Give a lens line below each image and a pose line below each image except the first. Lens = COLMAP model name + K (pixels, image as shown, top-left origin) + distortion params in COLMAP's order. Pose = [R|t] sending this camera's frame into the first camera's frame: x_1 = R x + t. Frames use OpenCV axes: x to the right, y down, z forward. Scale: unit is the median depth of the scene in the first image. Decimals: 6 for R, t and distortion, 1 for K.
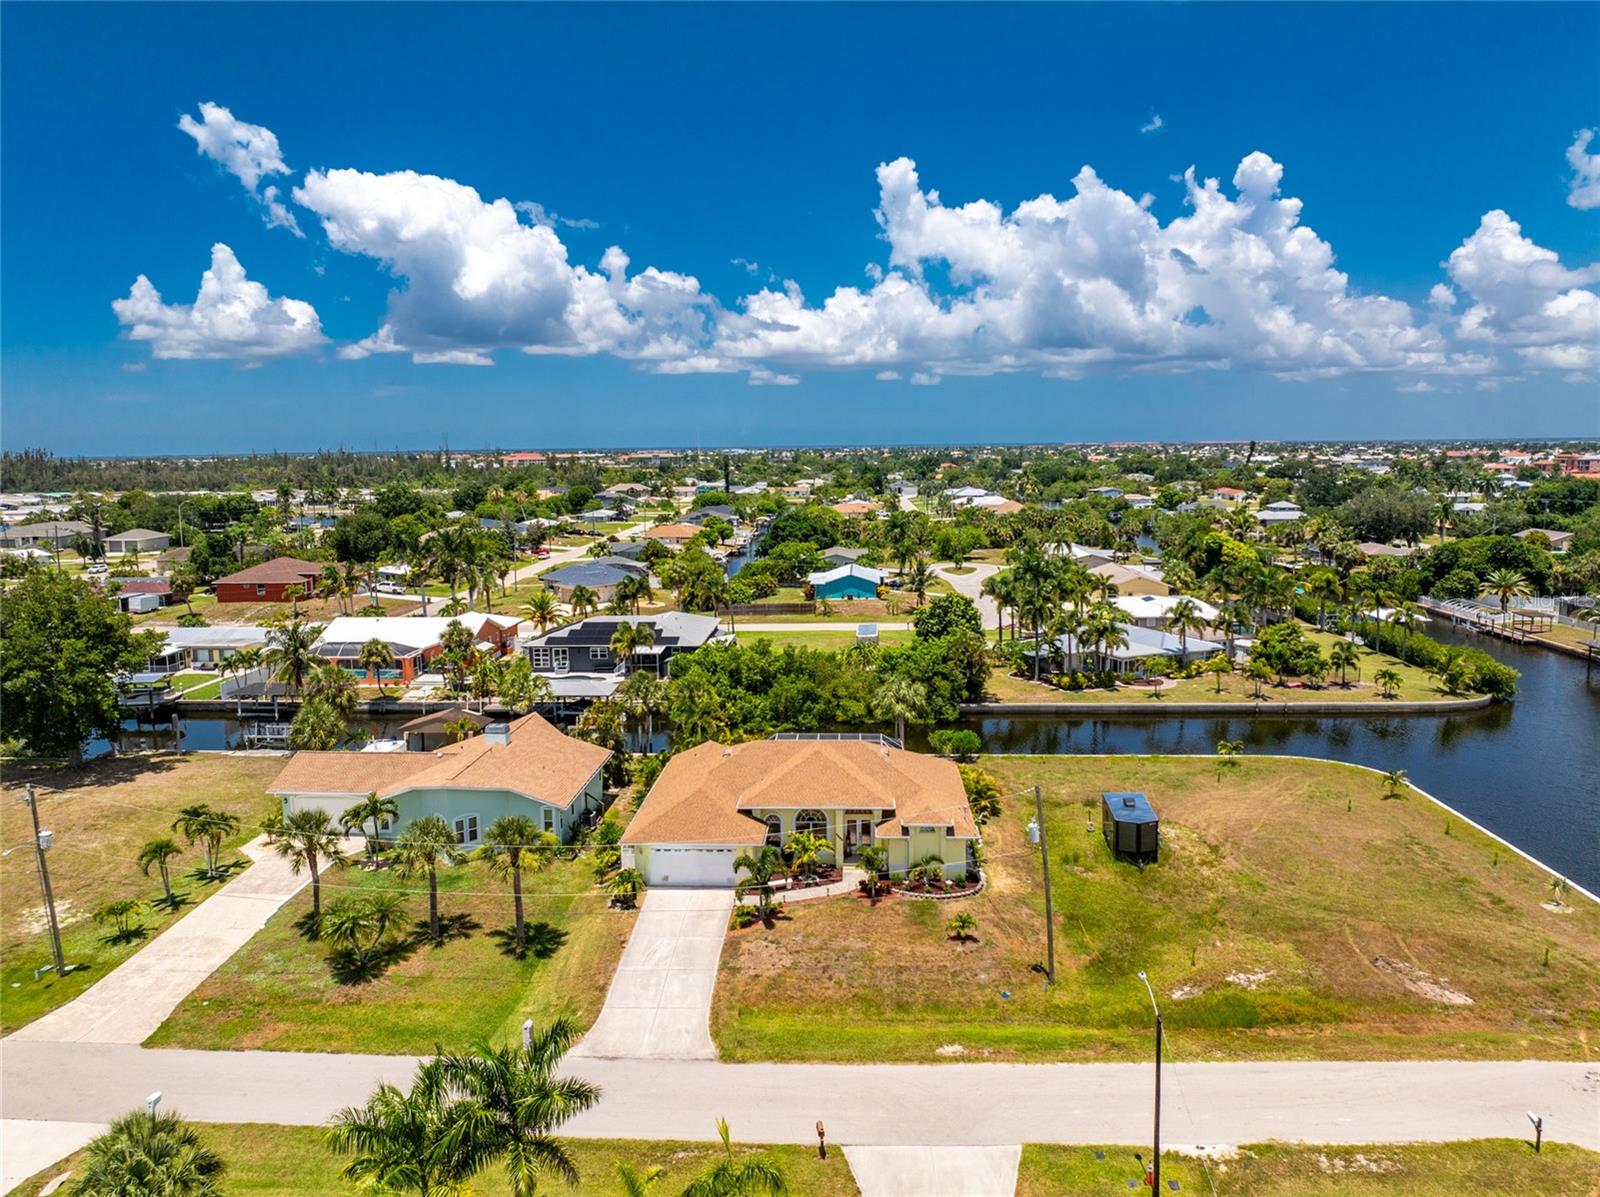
lens RADIAL K [[1121.2, 0, 801.7], [0, 1121.2, 593.4], [0, 0, 1]] dist [-0.038324, 0.001211]
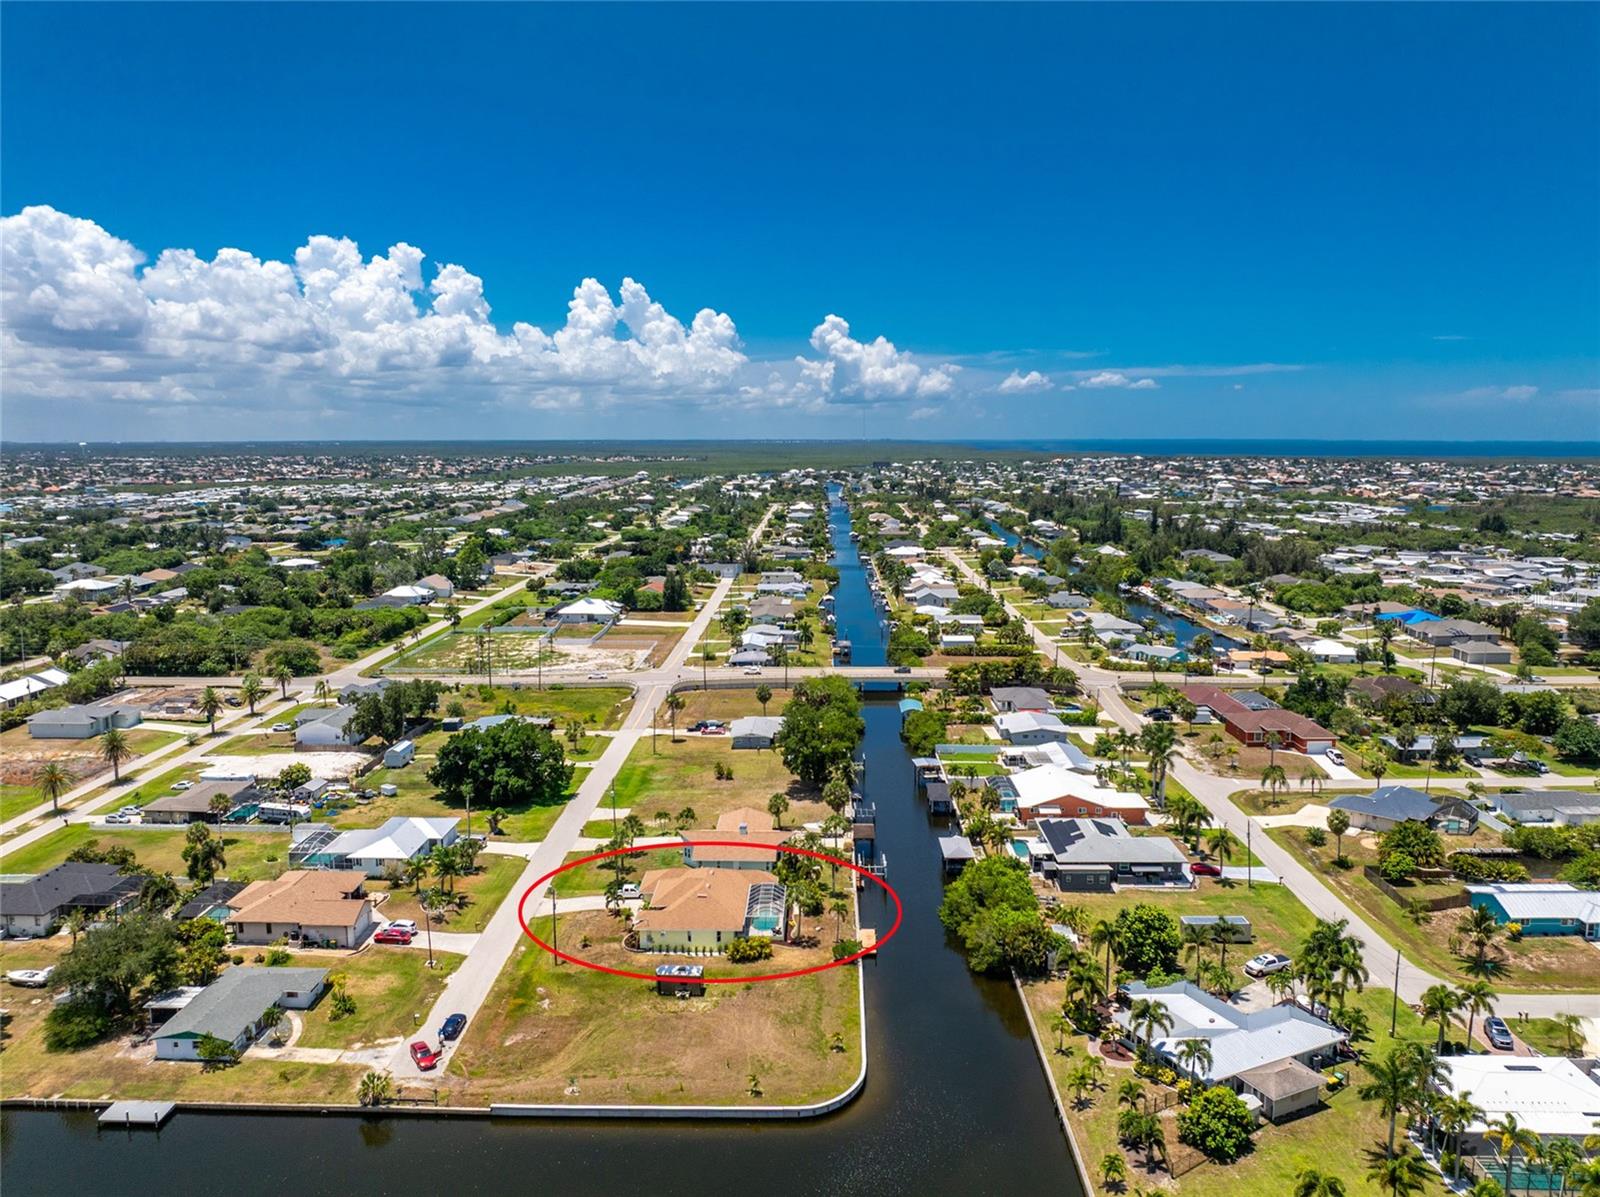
lens RADIAL K [[1139.5, 0, 800.0], [0, 1139.5, 598.5], [0, 0, 1]] dist [-0.036391, -0.004405]
pose [[0.029385, 0.152315, -0.987895, 2.510309], [-0.129482, 0.980575, 0.147335, -0.889415], [0.991146, 0.123585, 0.048536, 1.200881]]
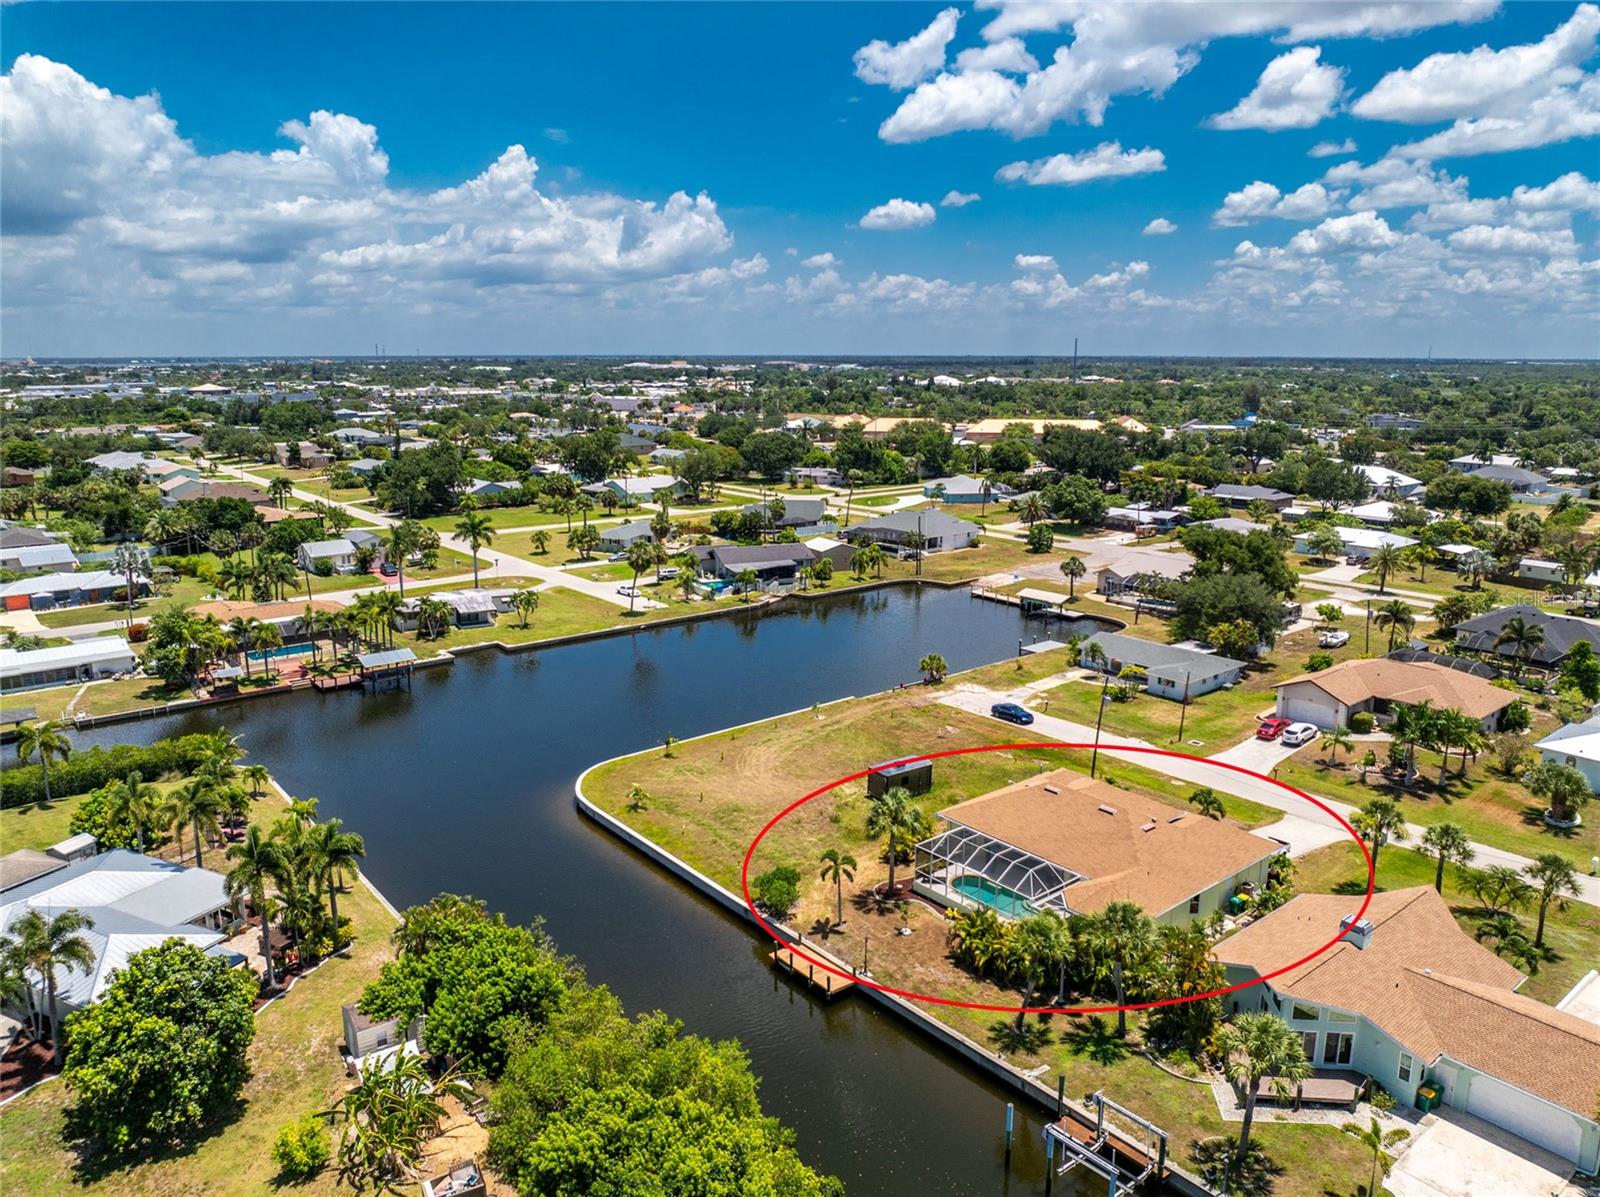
lens RADIAL K [[1121.2, 0, 801.7], [0, 1121.2, 593.4], [0, 0, 1]] dist [-0.038324, 0.001211]
pose [[-0.673400, -0.145815, 0.724755, -0.699878], [0.102151, 0.952598, 0.286568, -0.494908], [-0.732186, 0.267010, -0.626585, 2.219991]]
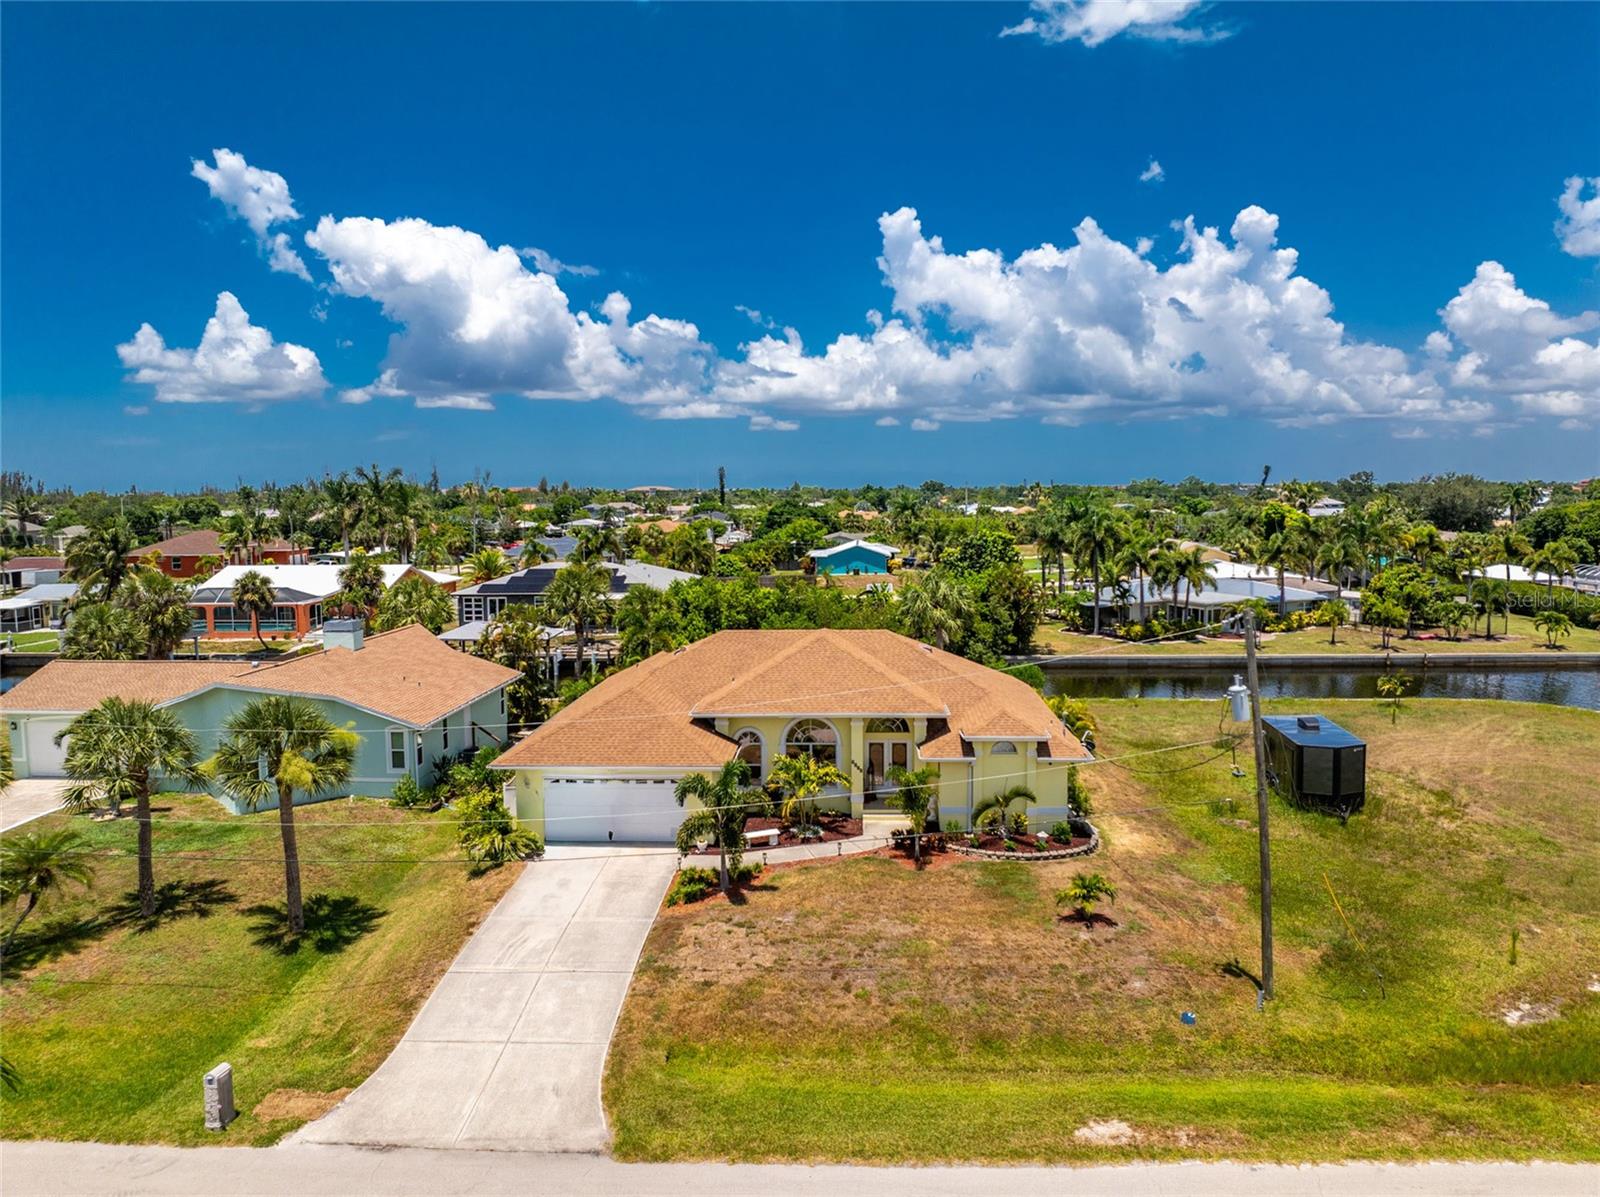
lens RADIAL K [[1124.4, 0, 800.0], [0, 1124.4, 598.5], [0, 0, 1]] dist [-0.045336, 0.006014]
pose [[0.999997, 0.002270, -0.001133, 0.003166], [-0.002308, 0.999390, -0.034846, 0.161669], [0.001054, 0.034848, 0.999392, 0.420217]]
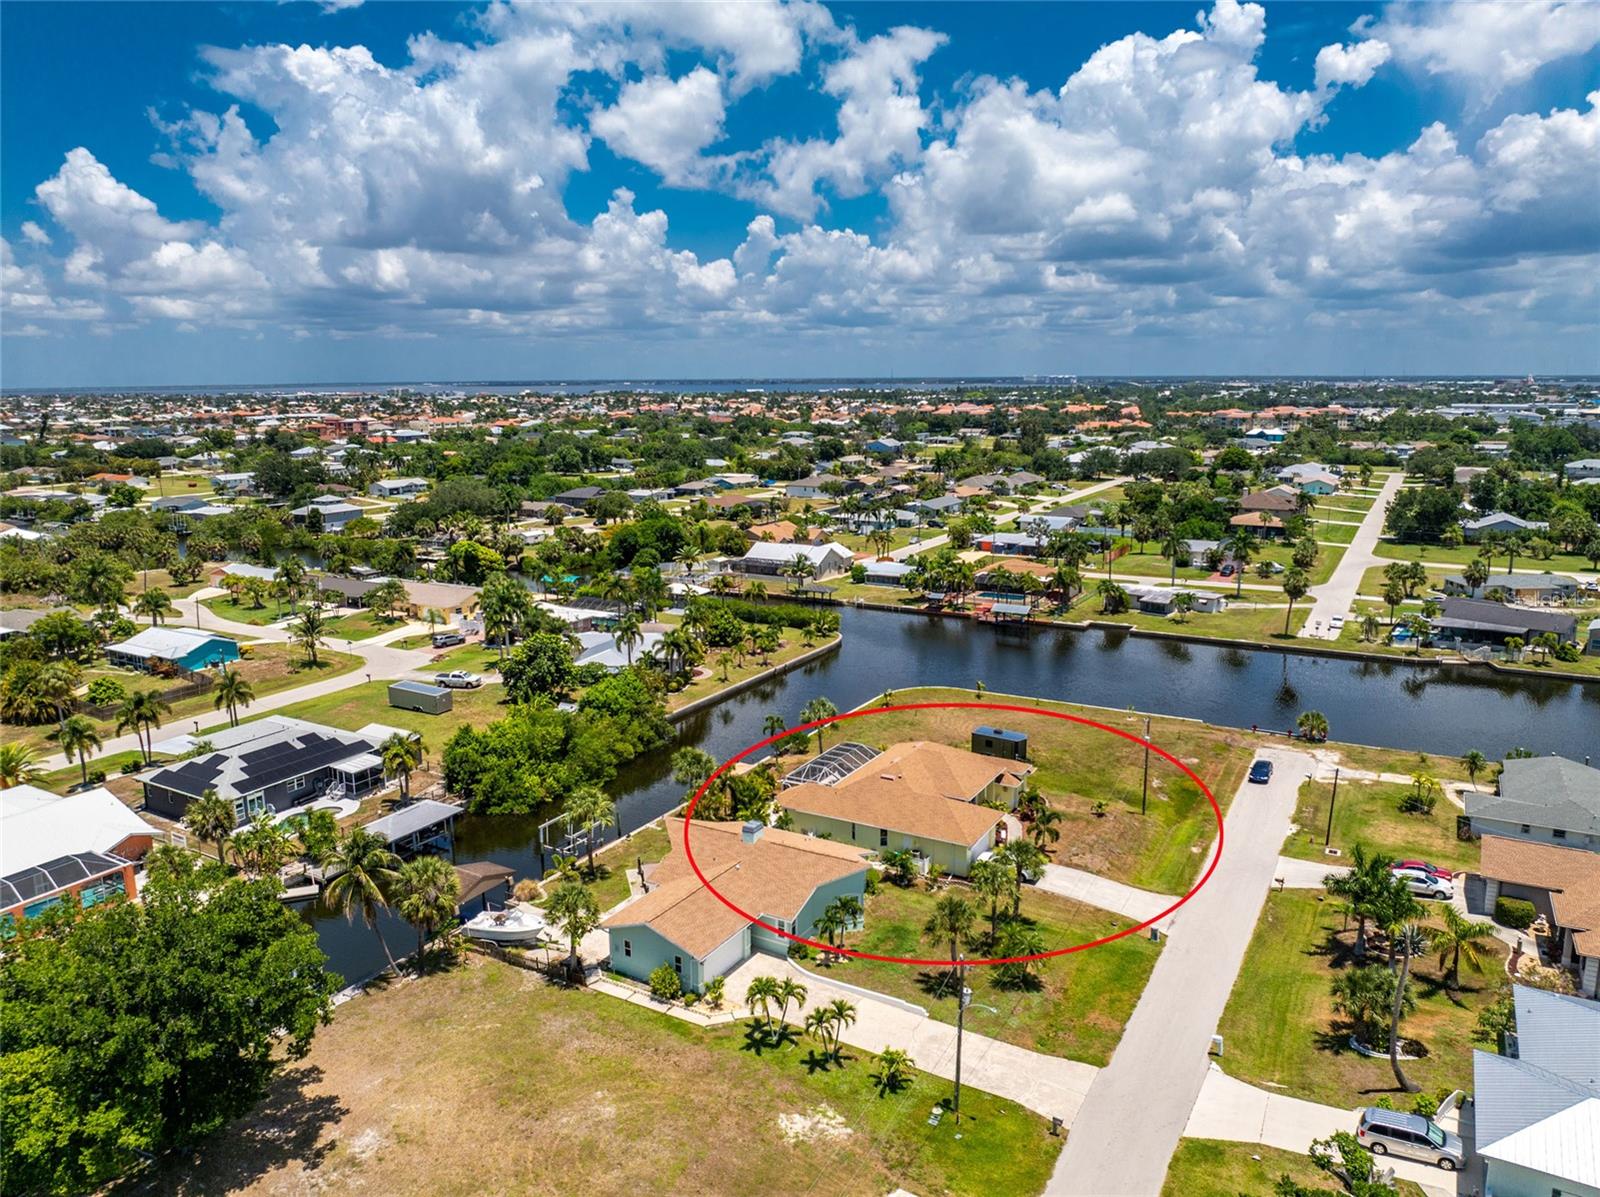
lens RADIAL K [[1121.2, 0, 801.7], [0, 1121.2, 593.4], [0, 0, 1]] dist [-0.038324, 0.001211]
pose [[0.454503, -0.161619, 0.875960, -1.517826], [0.120467, 0.985519, 0.119328, -0.302330], [-0.882562, 0.051289, 0.467391, 0.533253]]
